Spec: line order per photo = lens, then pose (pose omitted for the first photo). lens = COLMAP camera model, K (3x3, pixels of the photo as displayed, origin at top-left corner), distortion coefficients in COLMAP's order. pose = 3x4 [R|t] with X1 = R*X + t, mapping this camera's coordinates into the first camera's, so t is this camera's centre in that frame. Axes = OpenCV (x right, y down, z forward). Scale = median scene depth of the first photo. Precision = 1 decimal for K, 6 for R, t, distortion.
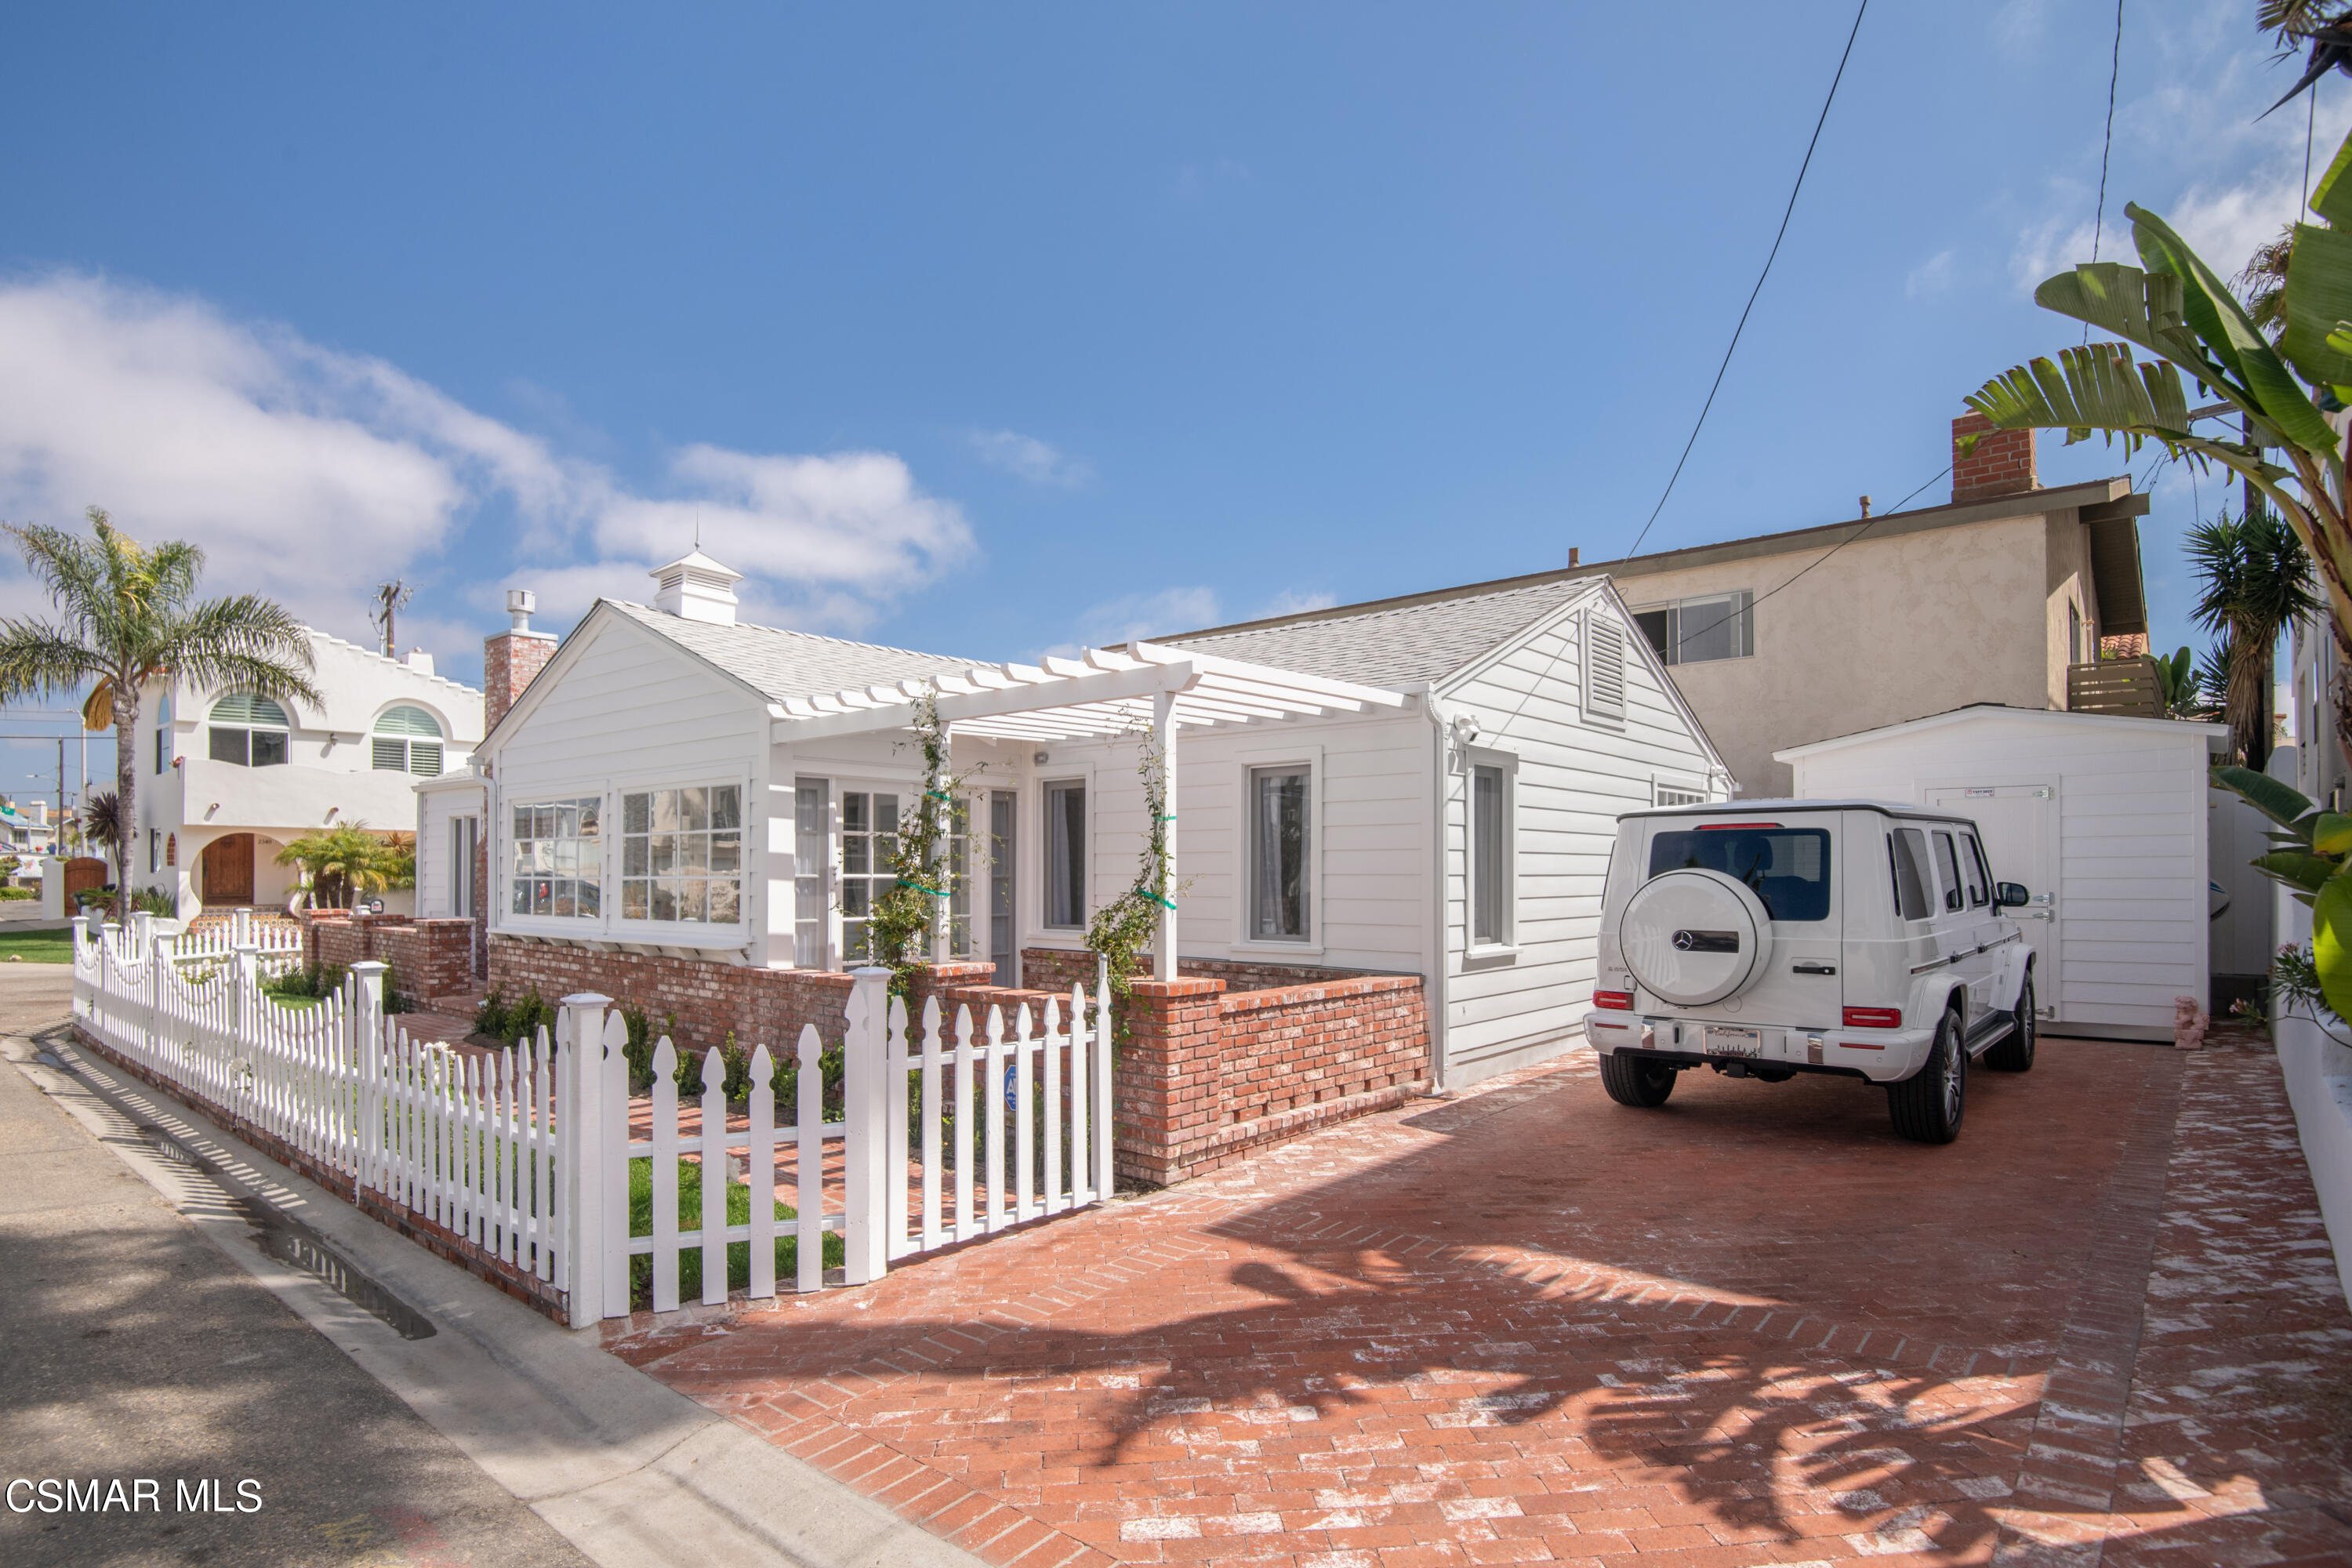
lens RADIAL K [[1219.2, 0, 1168.0], [0, 1219.2, 821.6], [0, 0, 1]] dist [-0.031745, -0.000516]
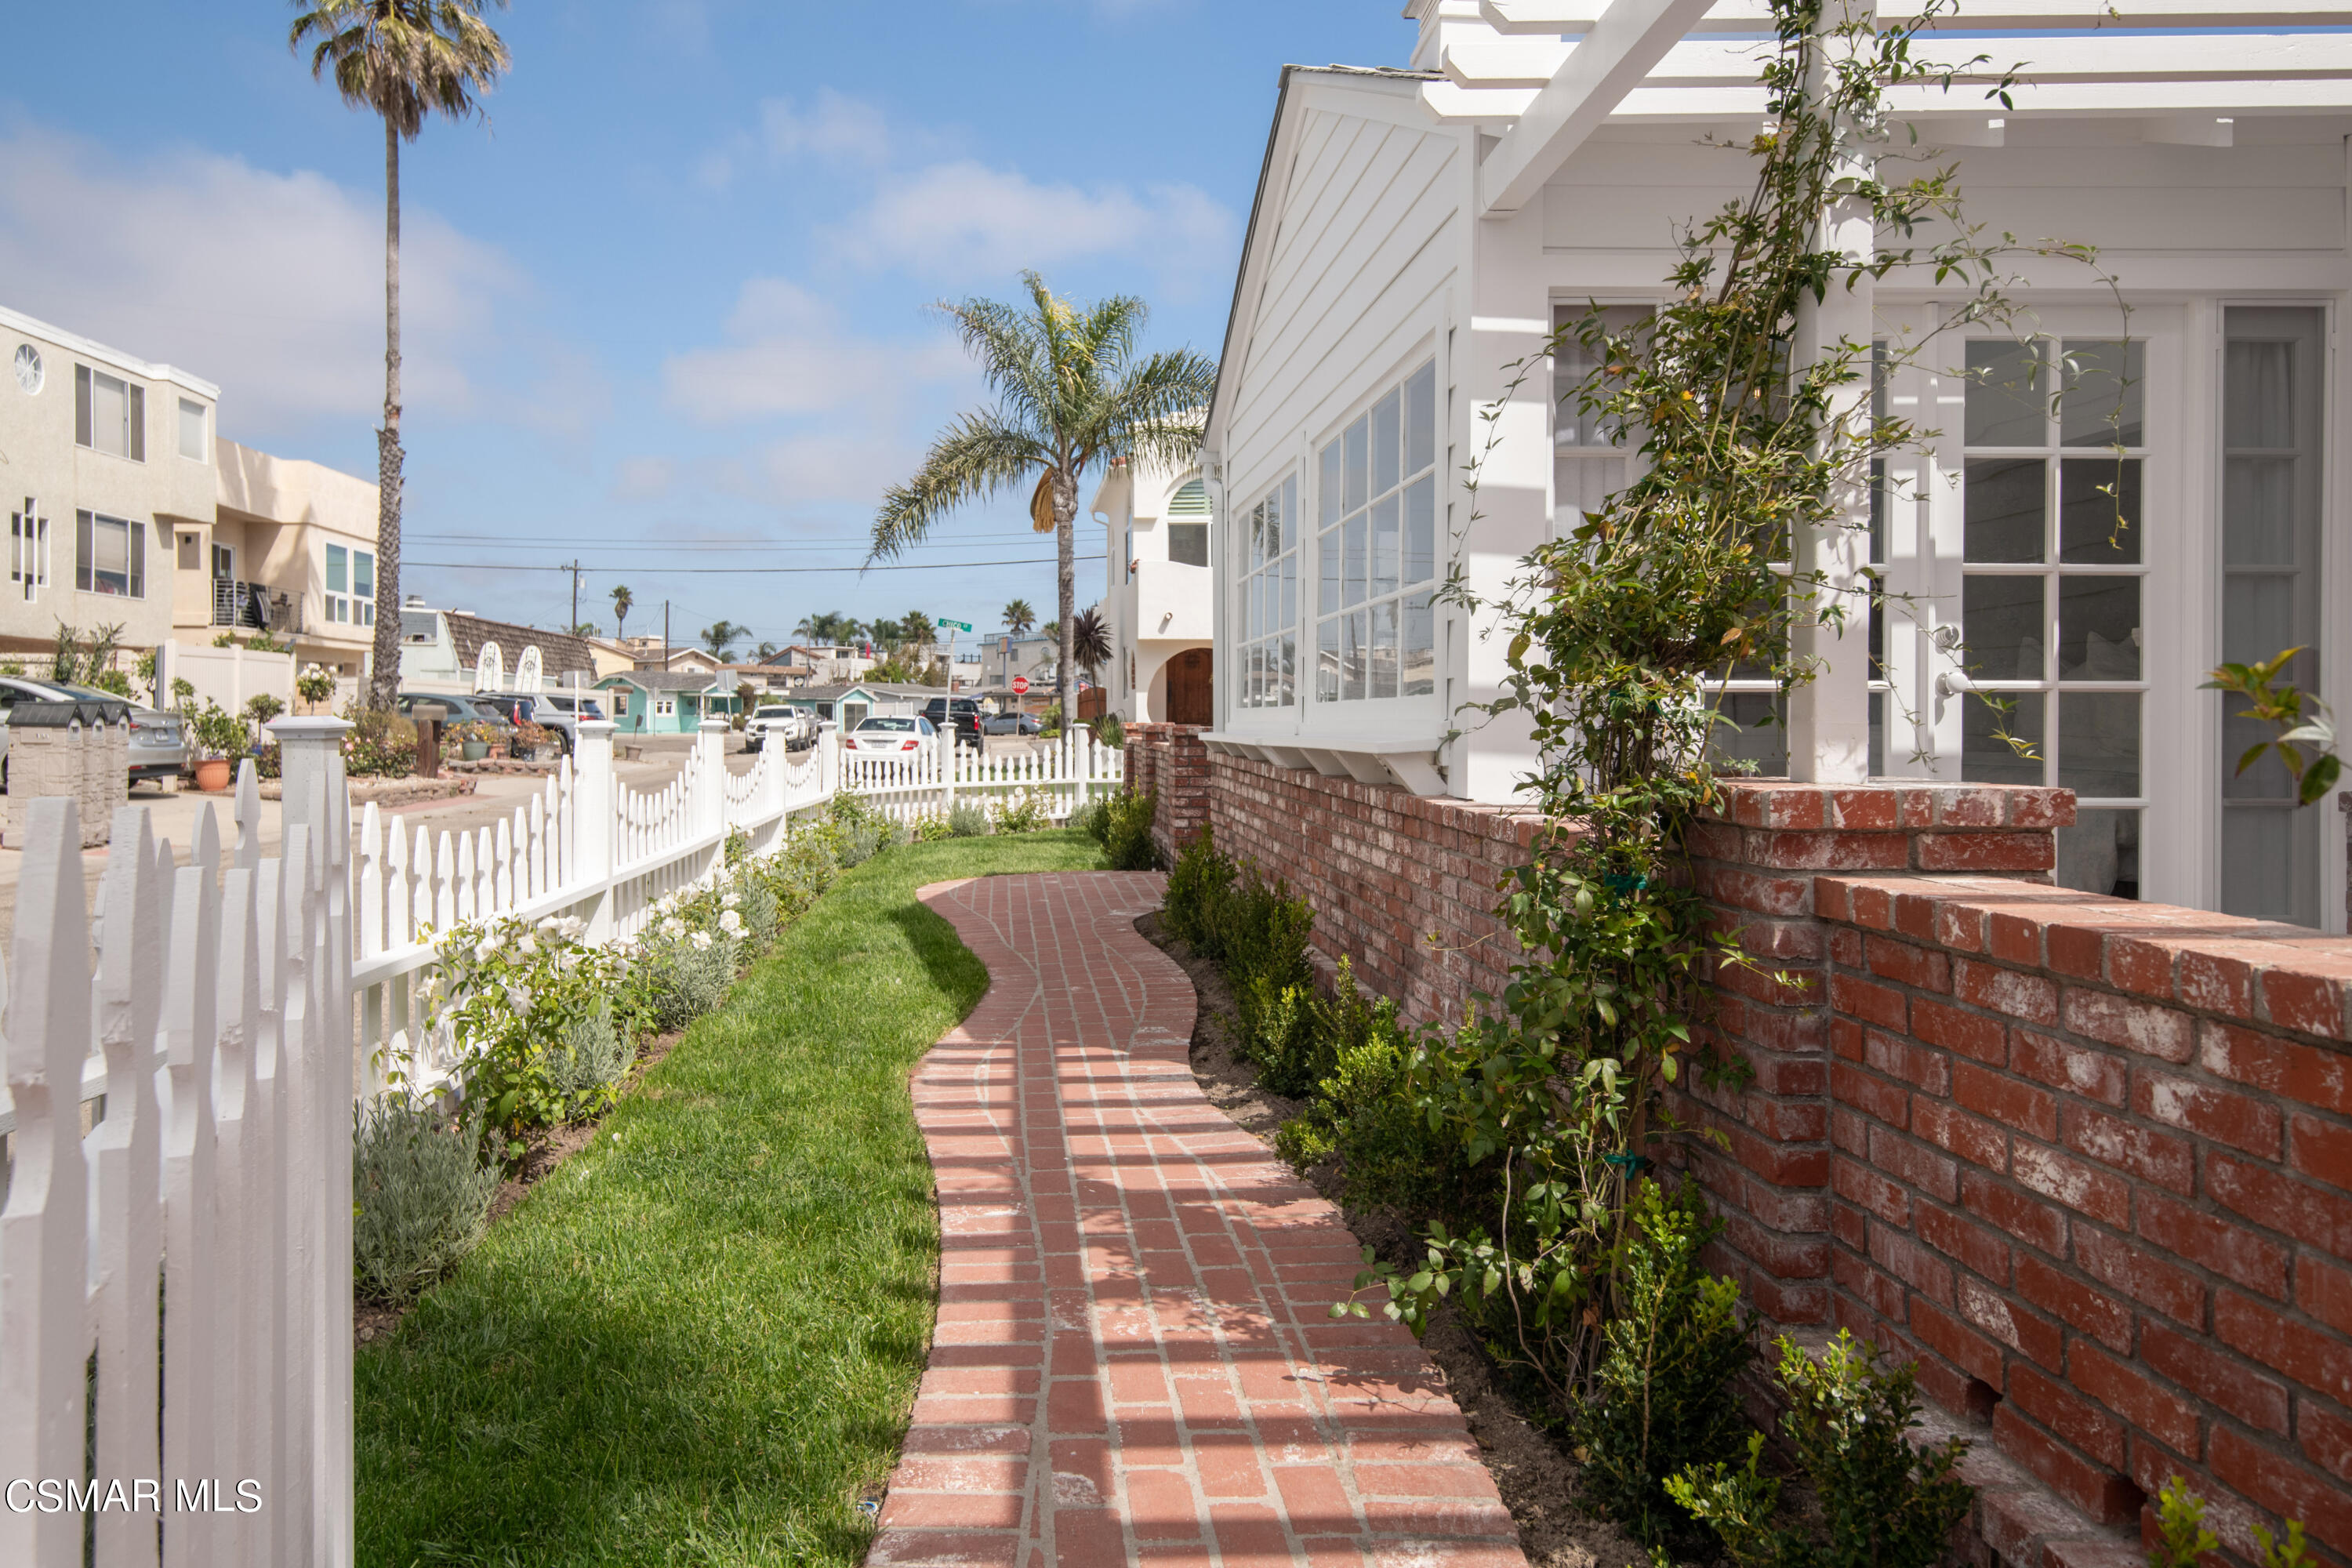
lens RADIAL K [[1641.4, 0, 1087.5], [0, 1641.4, 774.4], [0, 0, 1]] dist [0.026980, 0.002070]
pose [[0.689683, 0.020860, -0.723811, -0.027113], [0.035220, 0.997435, 0.062306, 0.062317], [0.723255, -0.068464, 0.687179, 0.455718]]
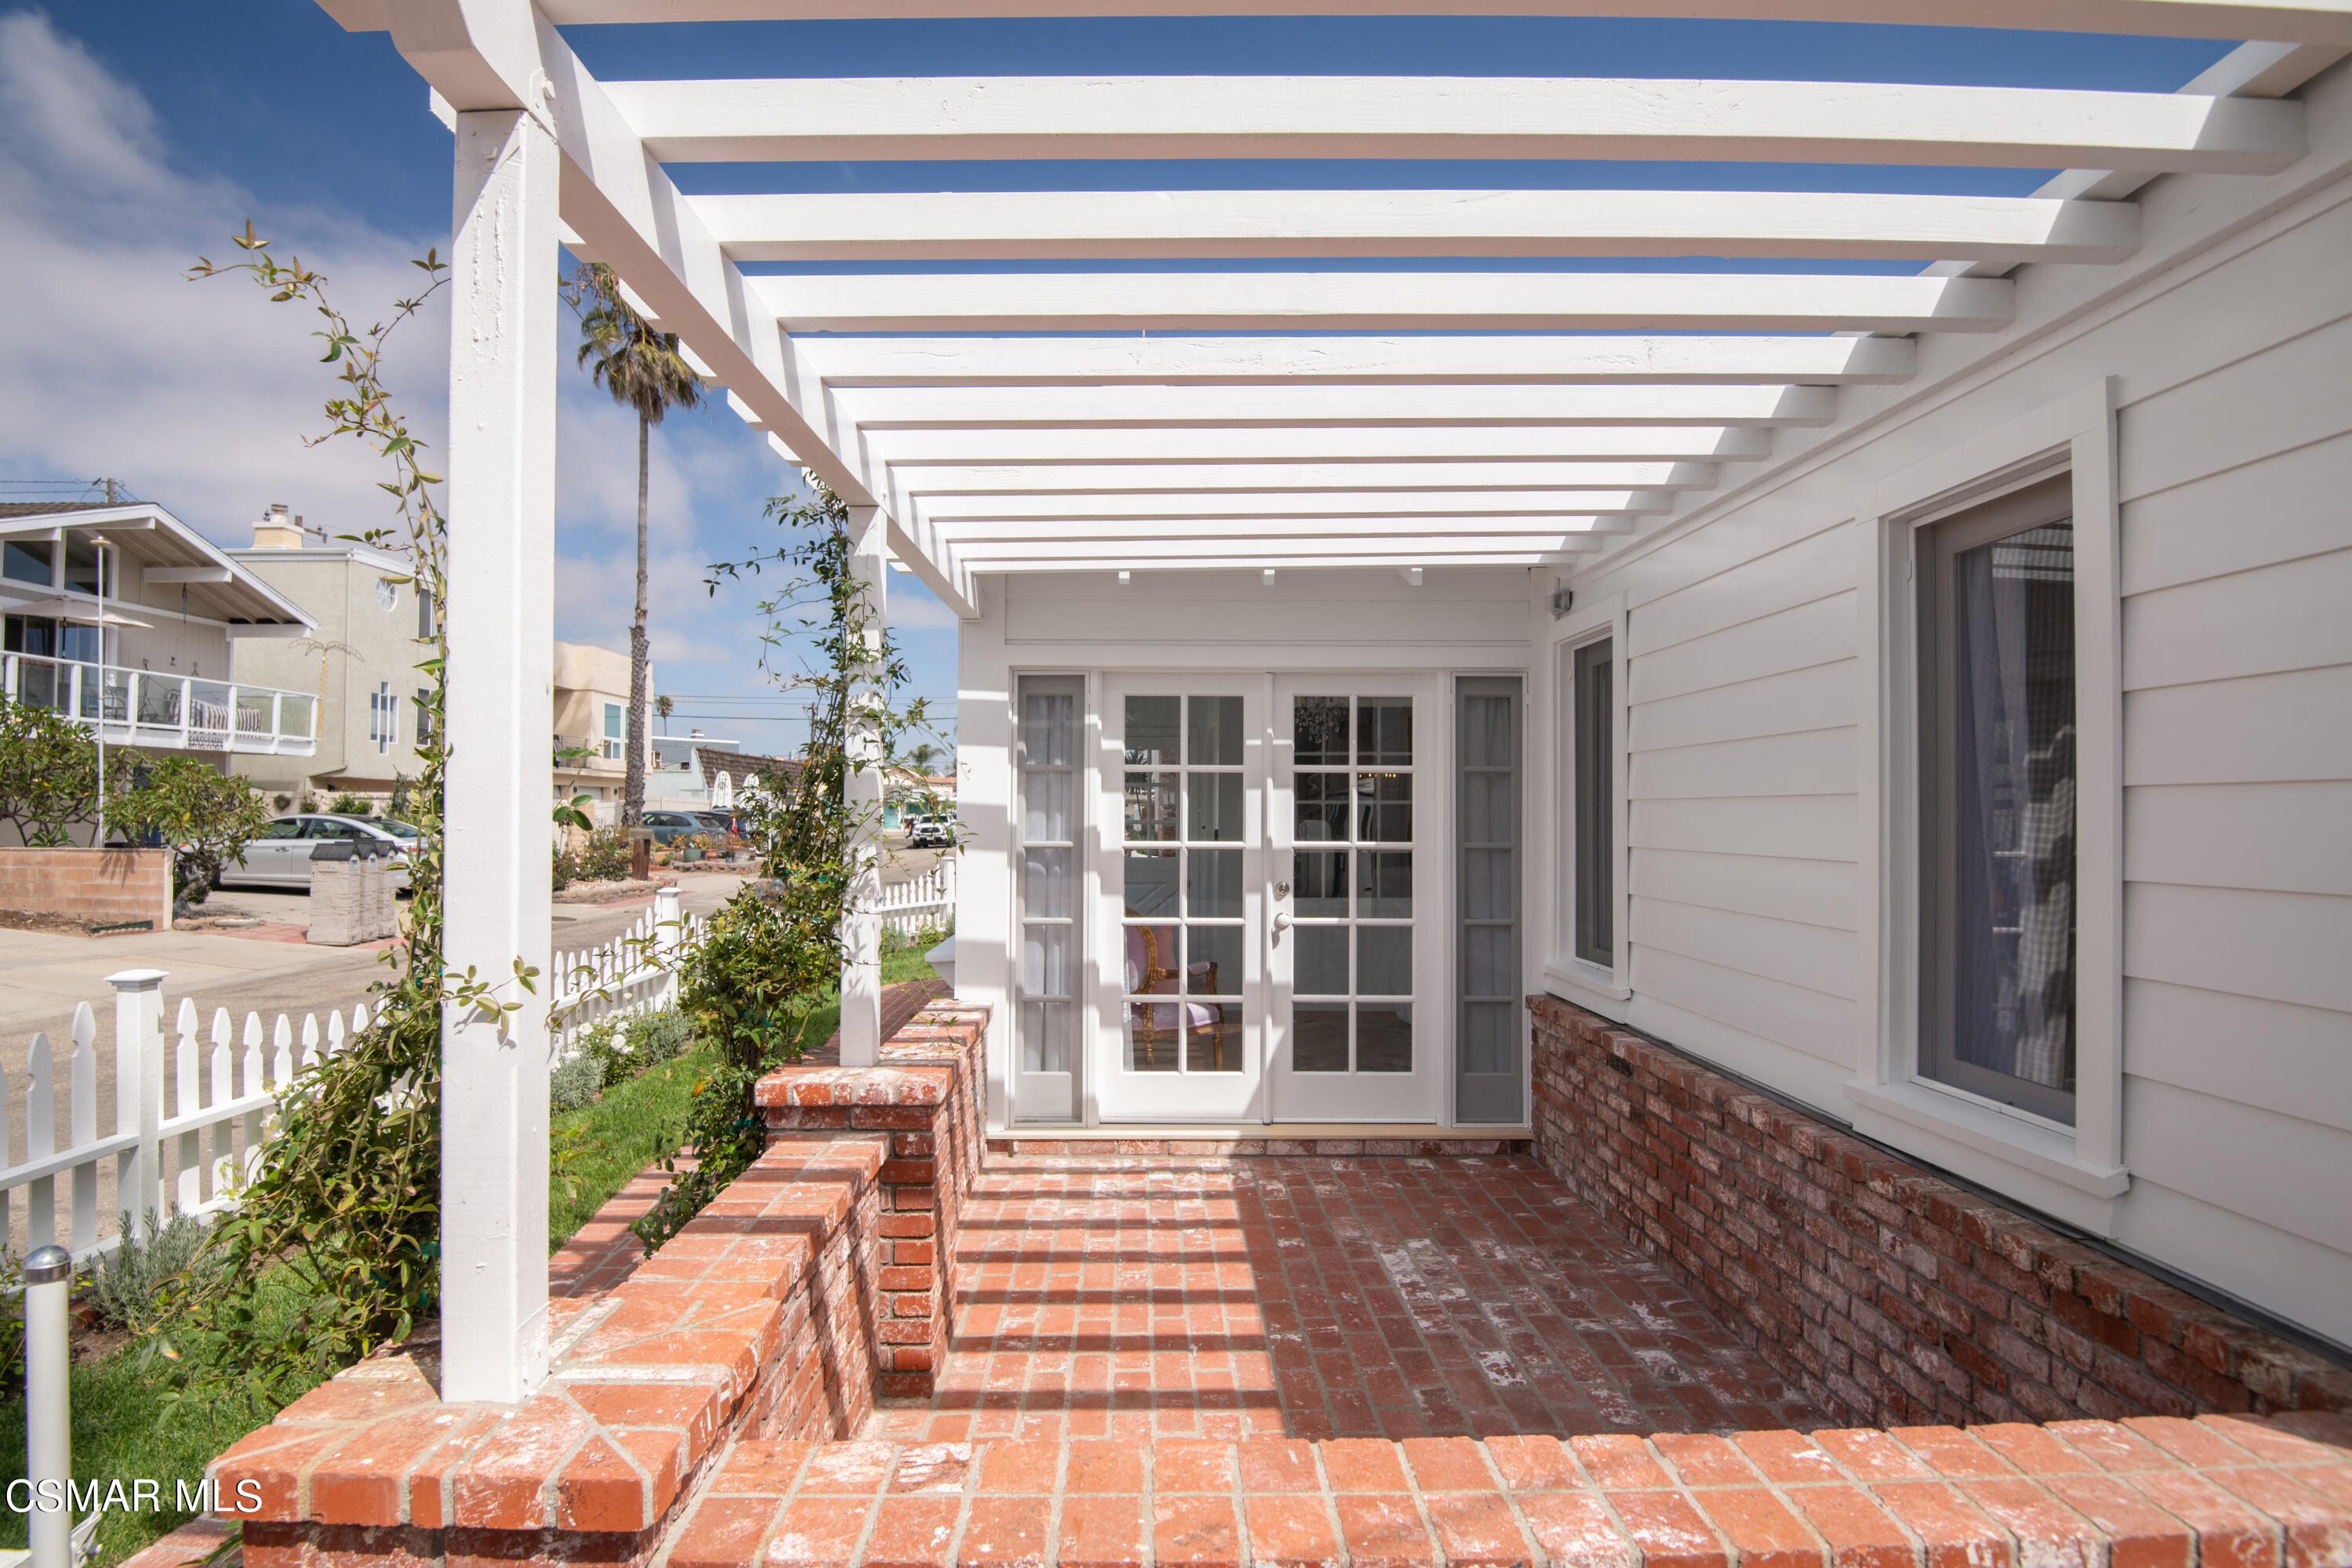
lens RADIAL K [[1219.2, 0, 1168.0], [0, 1219.2, 821.6], [0, 0, 1]] dist [-0.031745, -0.000516]
pose [[0.669976, 0.001534, -0.742381, 0.151259], [0.035482, 0.998789, 0.034086, 0.013995], [0.741534, -0.049178, 0.669111, 0.564666]]
